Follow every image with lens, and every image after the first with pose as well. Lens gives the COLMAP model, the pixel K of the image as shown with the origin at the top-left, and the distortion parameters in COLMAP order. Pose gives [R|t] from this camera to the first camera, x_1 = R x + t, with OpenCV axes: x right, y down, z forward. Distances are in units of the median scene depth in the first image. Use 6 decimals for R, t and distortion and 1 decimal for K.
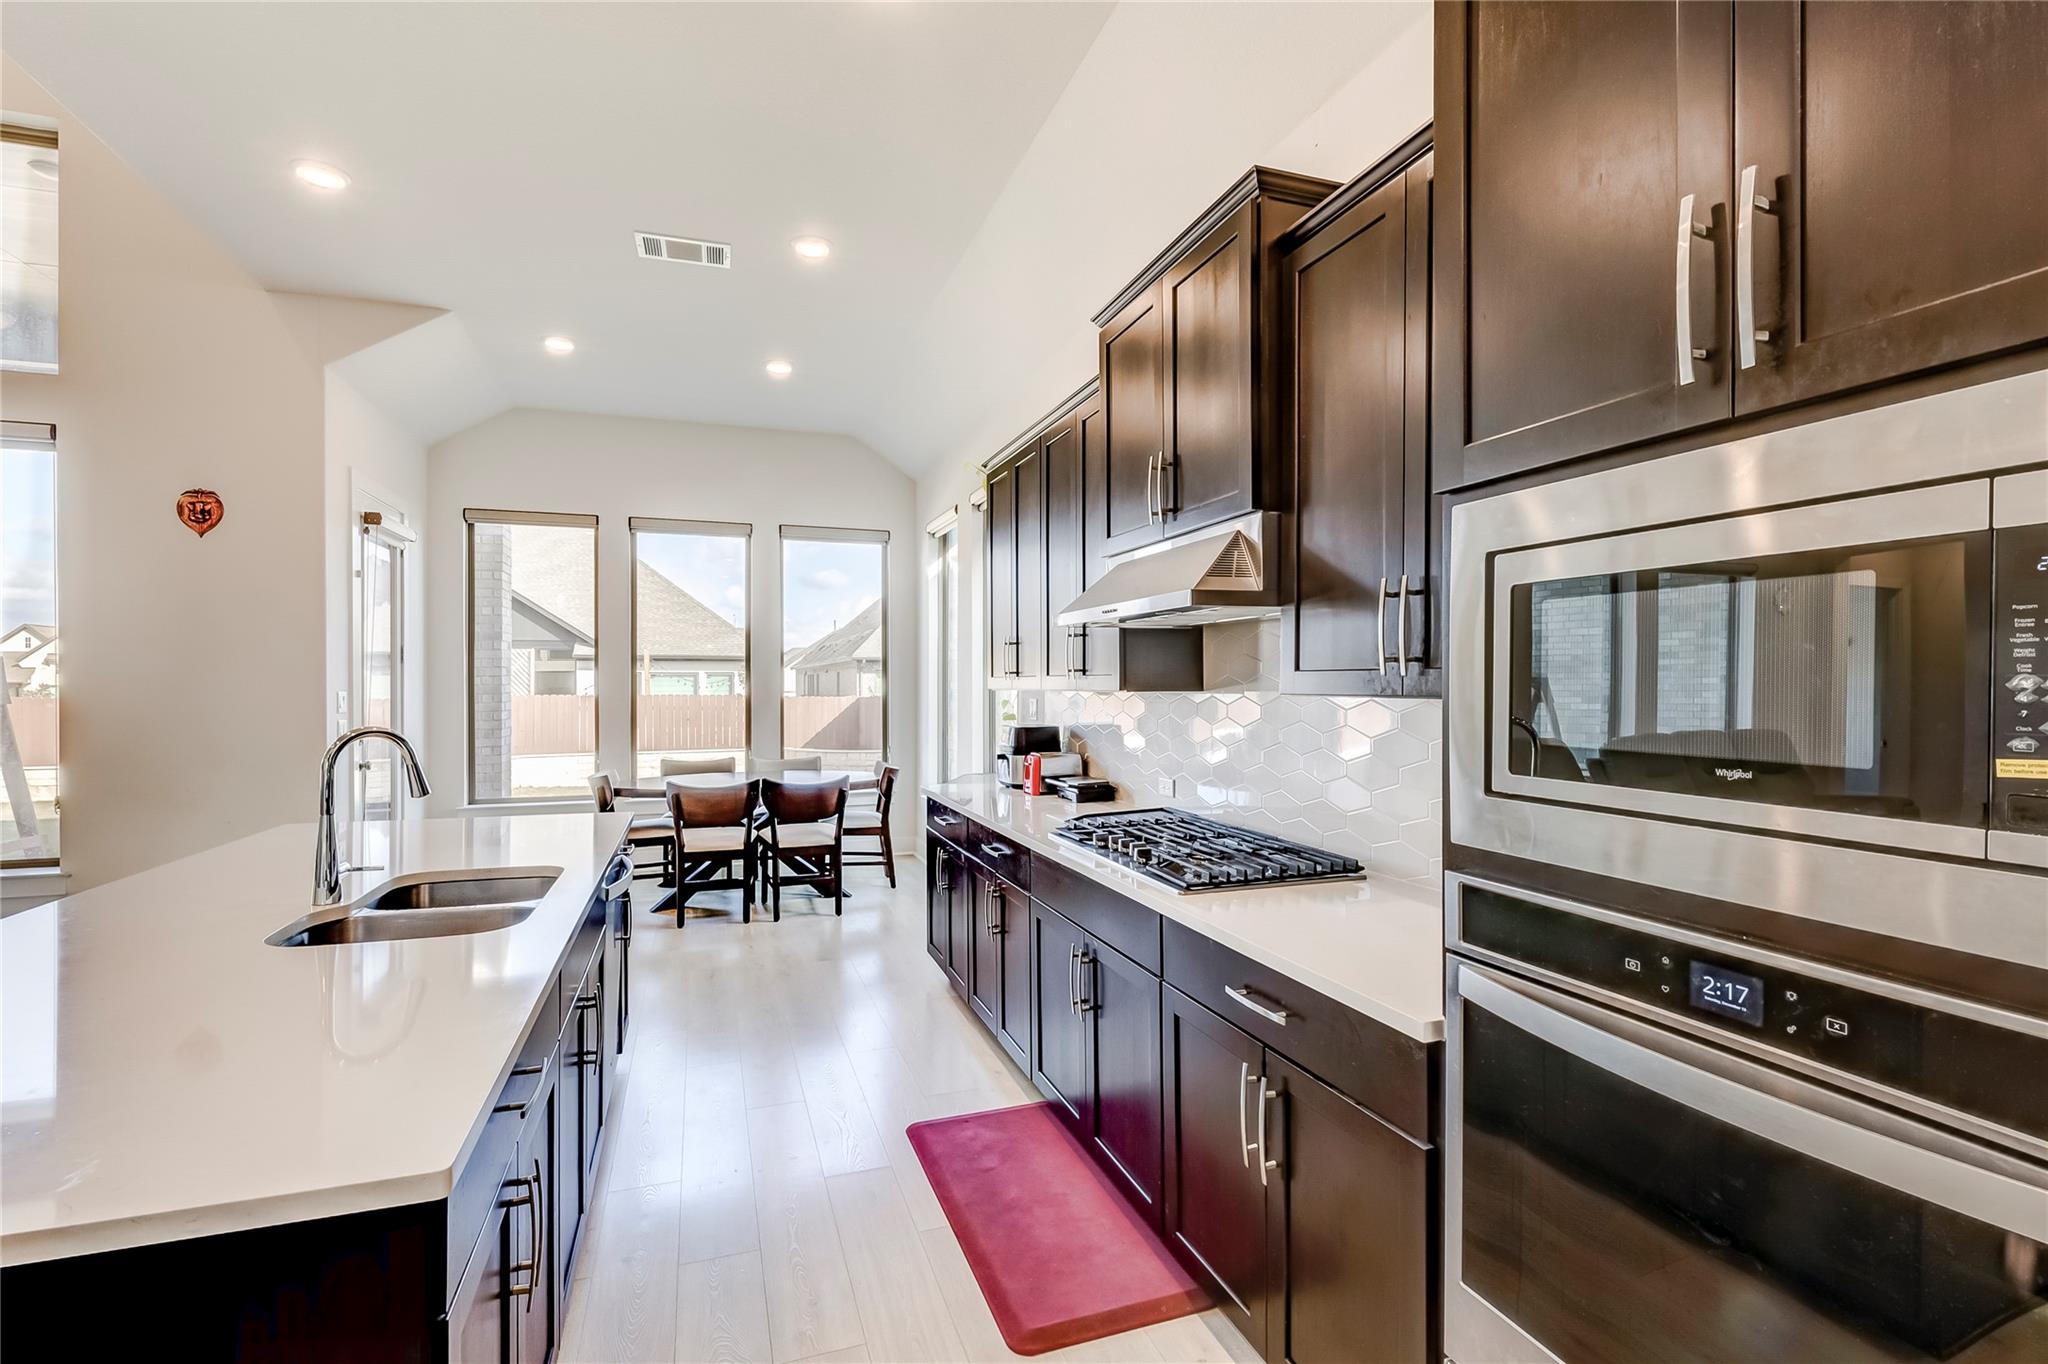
lens RADIAL K [[924.3, 0, 1021.5], [0, 924.3, 682.3], [0, 0, 1]] dist [0.005132, -0.002215]
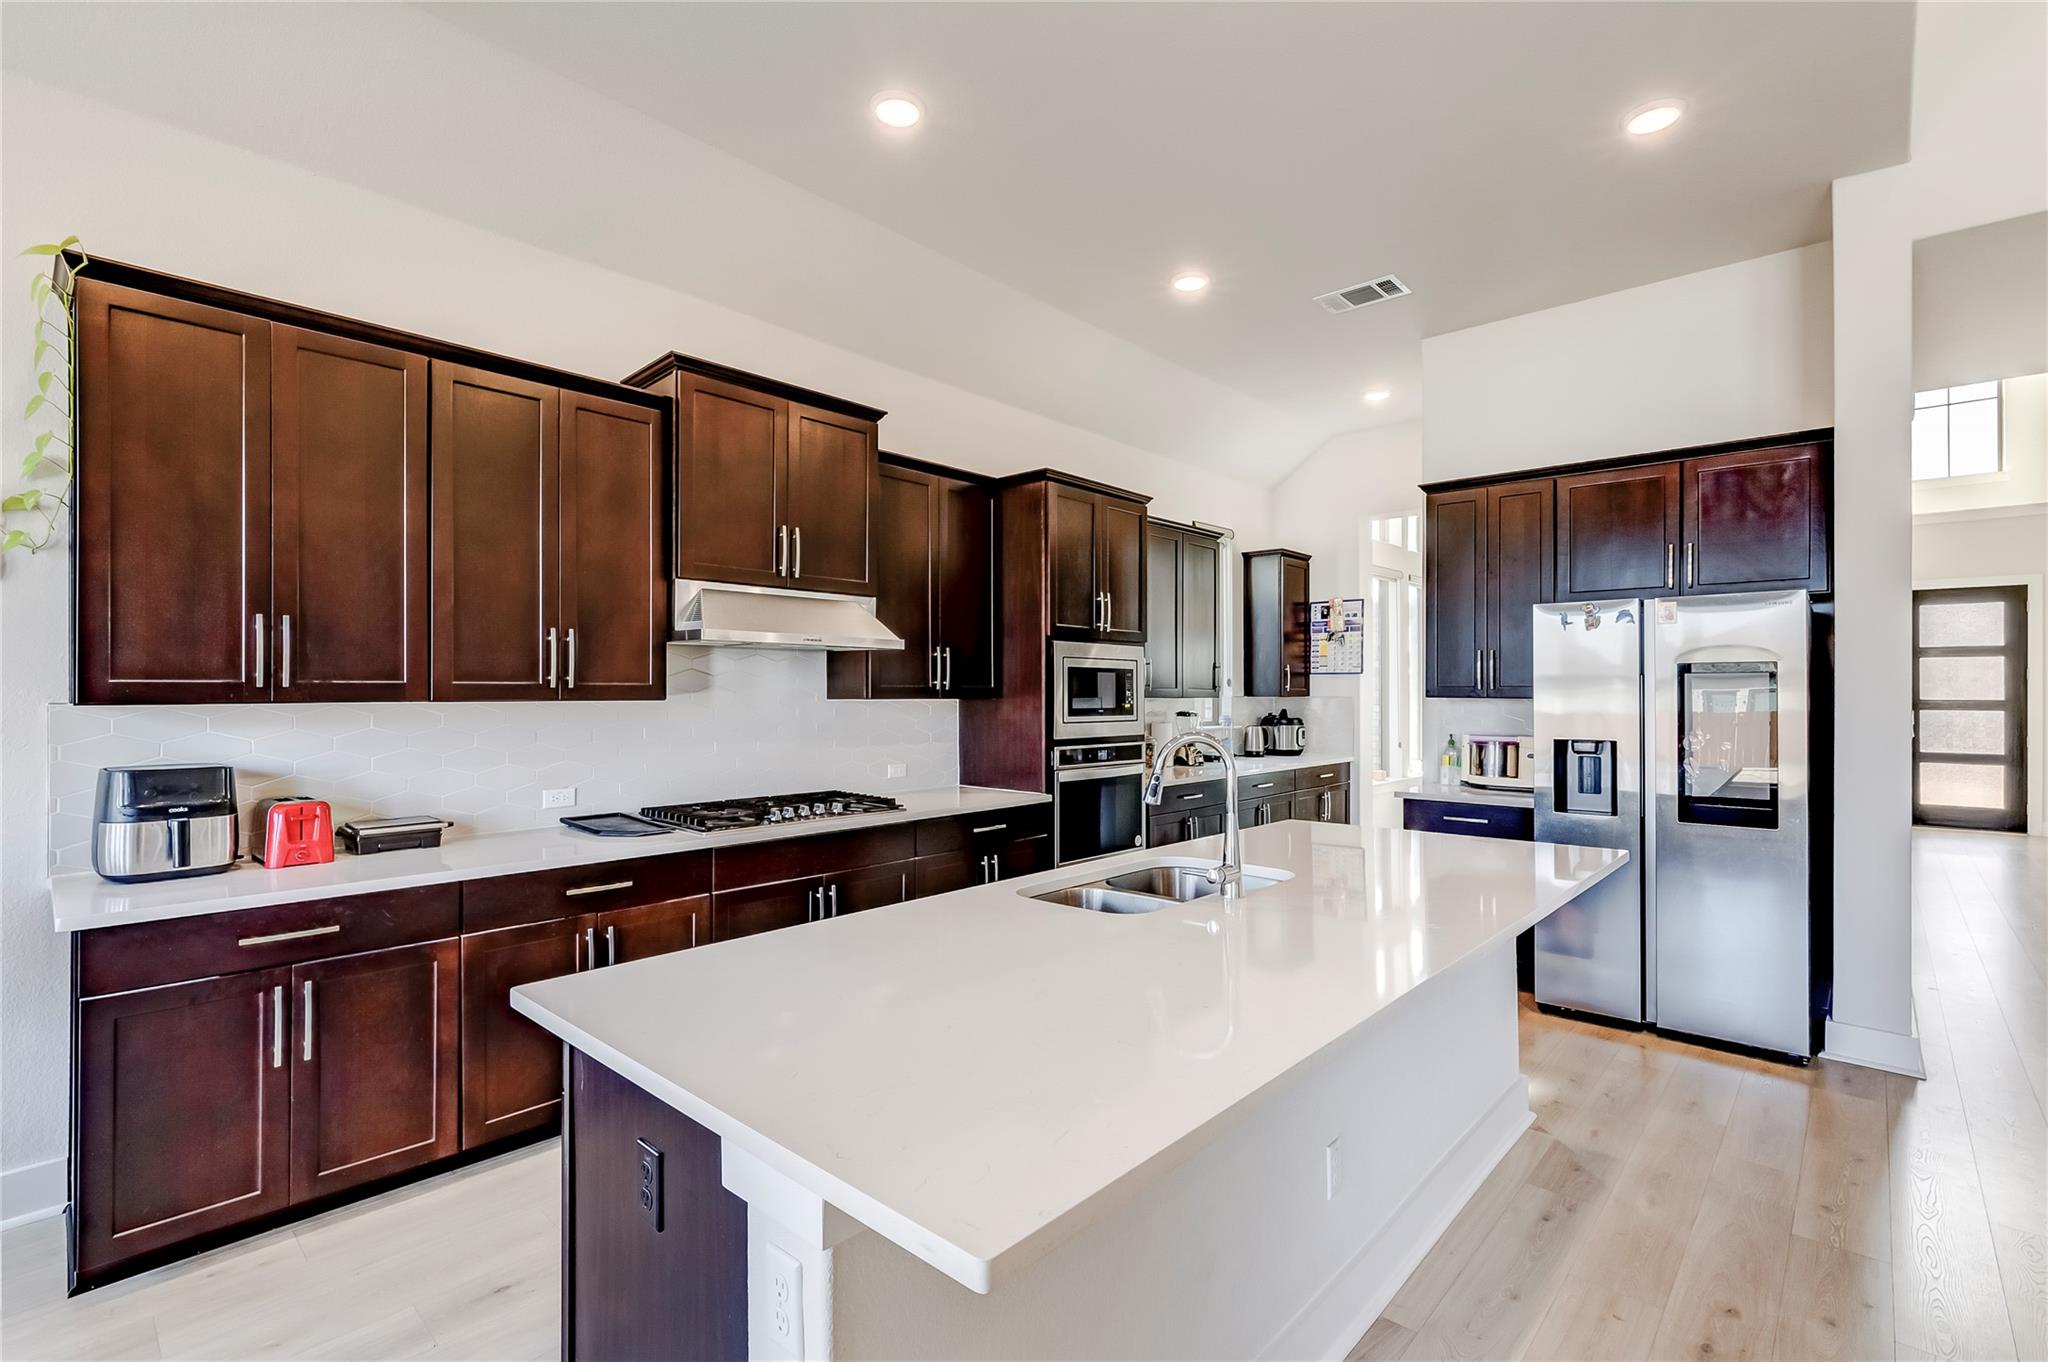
lens RADIAL K [[924.3, 0, 1026.5], [0, 924.3, 687.4], [0, 0, 1]] dist [0.005132, -0.002215]
pose [[-0.475792, 0.005021, 0.879544, -0.693513], [-0.000753, 0.999981, -0.006116, 0.000550], [-0.879558, -0.003572, -0.475779, 0.755323]]
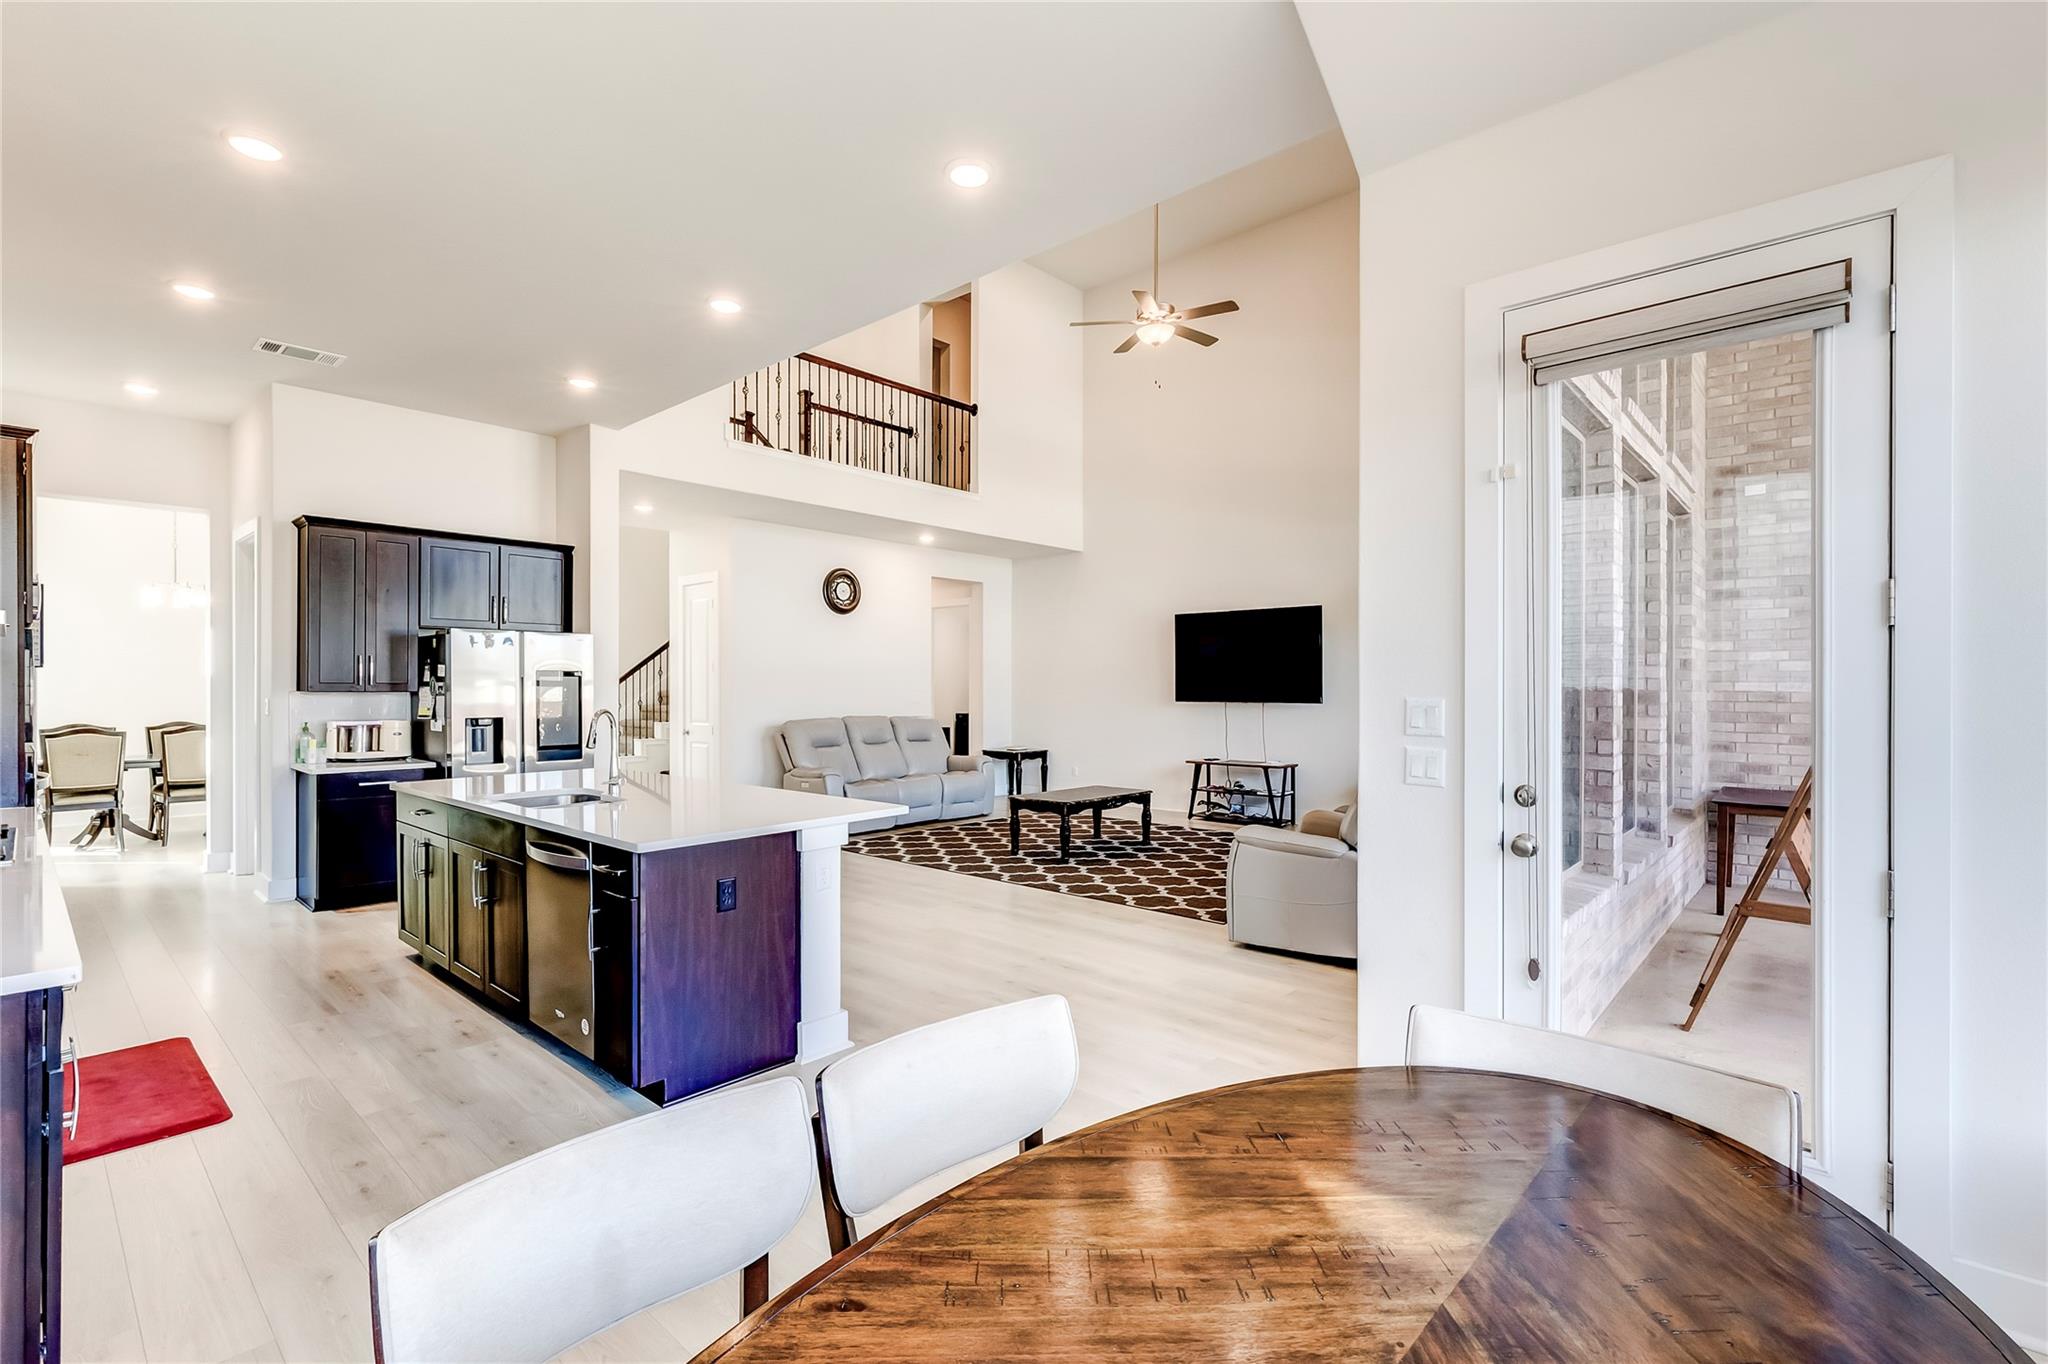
lens RADIAL K [[924.3, 0, 1025.7], [0, 924.3, 687.3], [0, 0, 1]] dist [0.005132, -0.002215]
pose [[-0.875776, 0.001881, -0.482713, -0.244518], [0.000954, 0.999997, 0.002165, -0.002679], [0.482716, 0.001435, -0.875776, 1.428470]]
